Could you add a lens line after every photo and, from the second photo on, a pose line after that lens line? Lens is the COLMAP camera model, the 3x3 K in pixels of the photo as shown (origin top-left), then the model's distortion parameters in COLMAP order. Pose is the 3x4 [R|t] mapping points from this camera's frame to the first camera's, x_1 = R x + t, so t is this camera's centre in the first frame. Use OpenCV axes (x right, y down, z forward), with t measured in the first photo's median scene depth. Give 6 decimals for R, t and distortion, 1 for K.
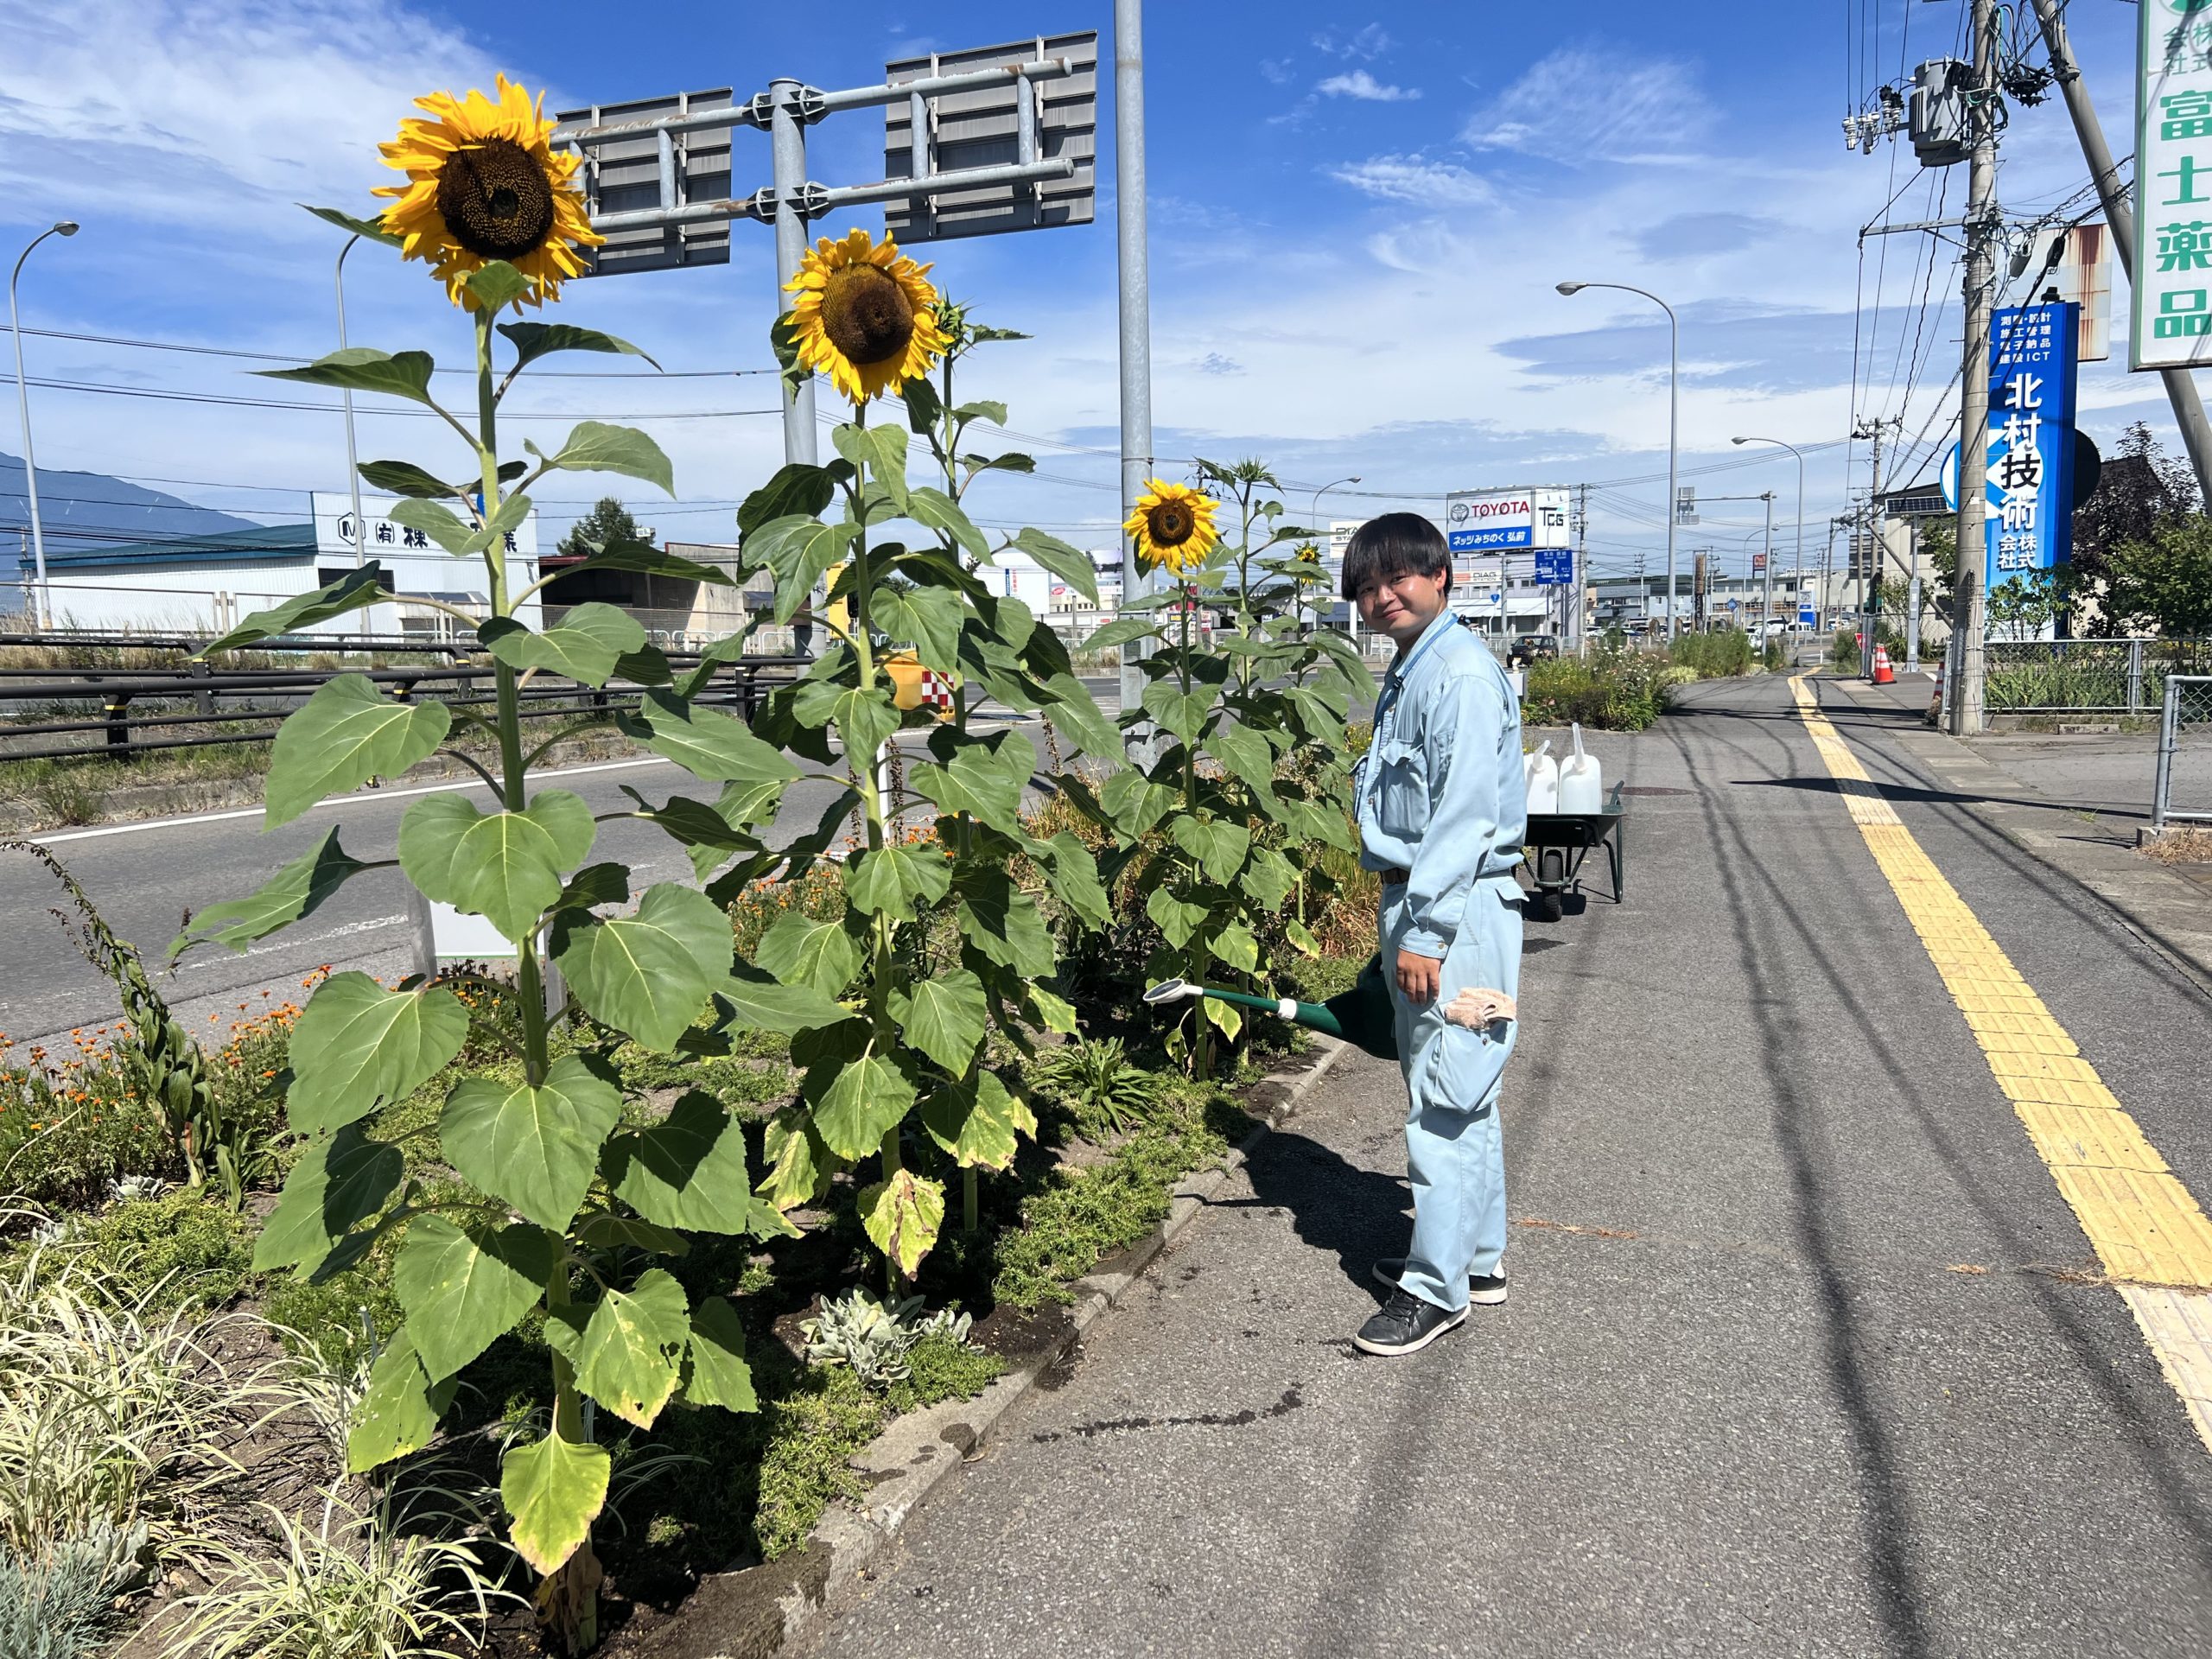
lens RADIAL K [[1673.1, 0, 1103.9], [0, 1673.1, 830.2], [0, 0, 1]] dist [0.029982, 0.001338]
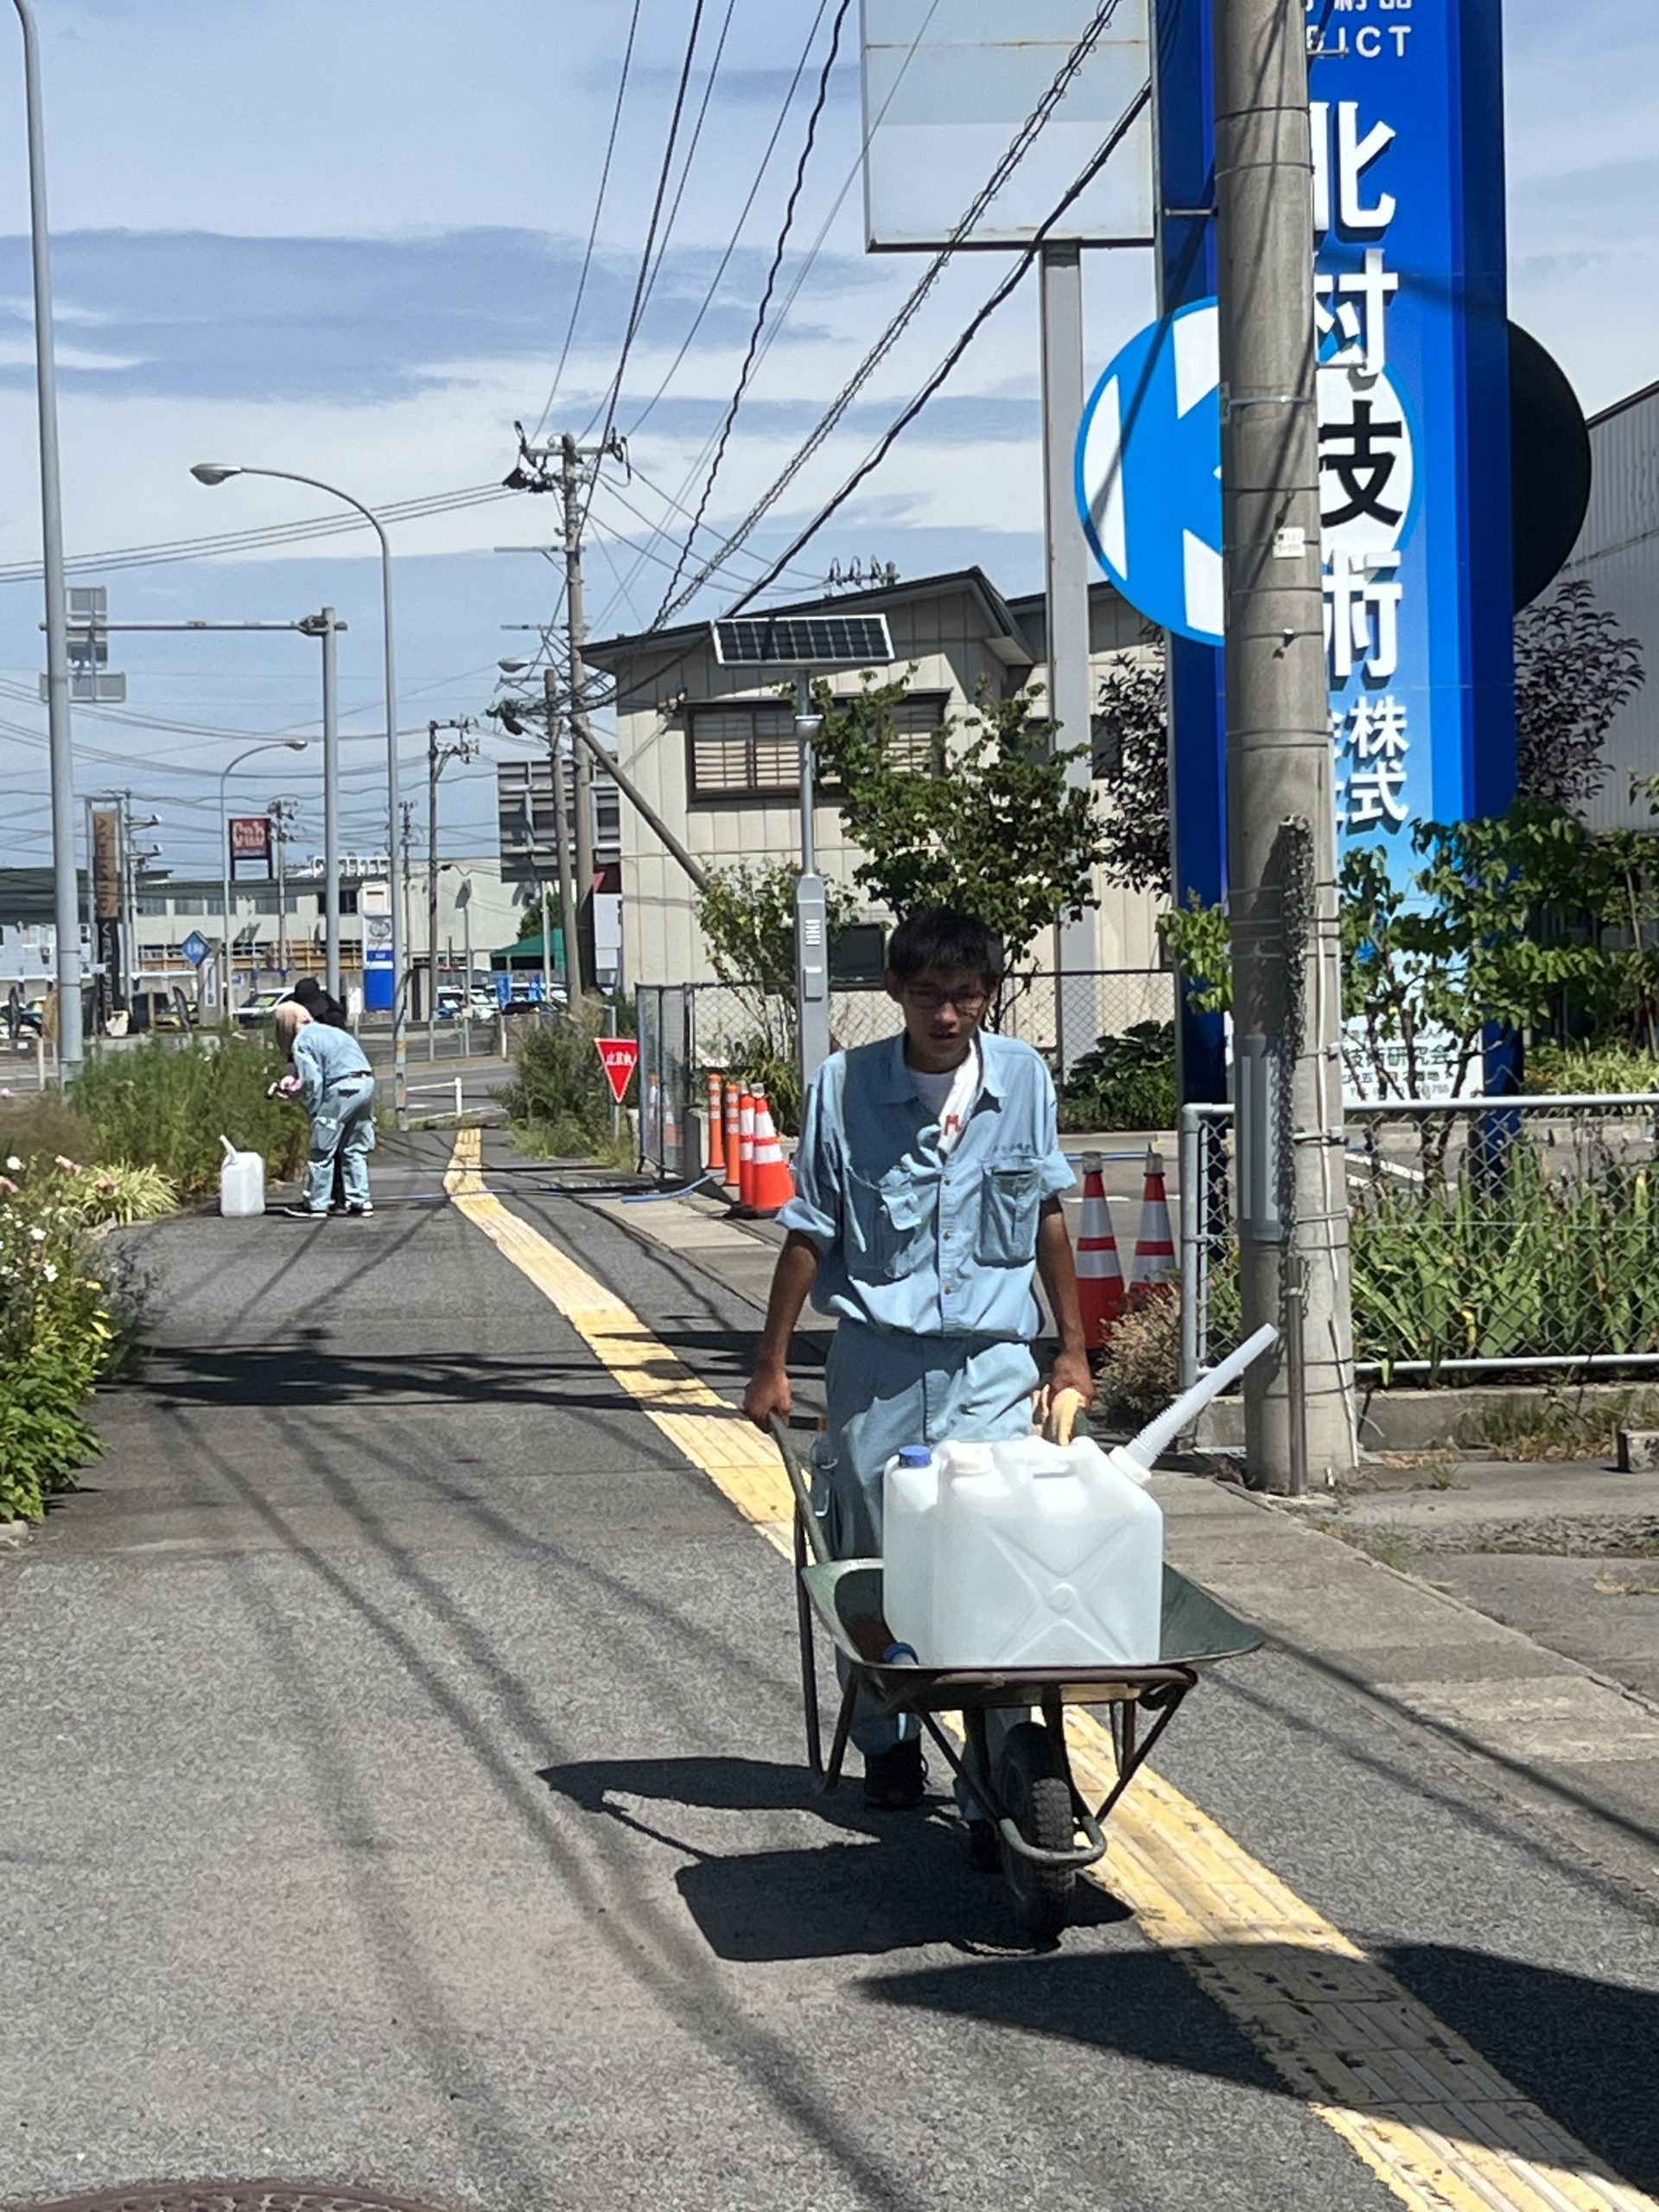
lens RADIAL K [[4710.0, 0, 829.3], [0, 4710.0, 1106.6], [0, 0, 1]] dist [0.098251, 0.000000]
pose [[0.881874, -0.016239, 0.471205, 0.117059], [0.063176, 0.994464, -0.083964, -0.053534], [-0.467233, 0.103814, 0.878018, 0.391156]]
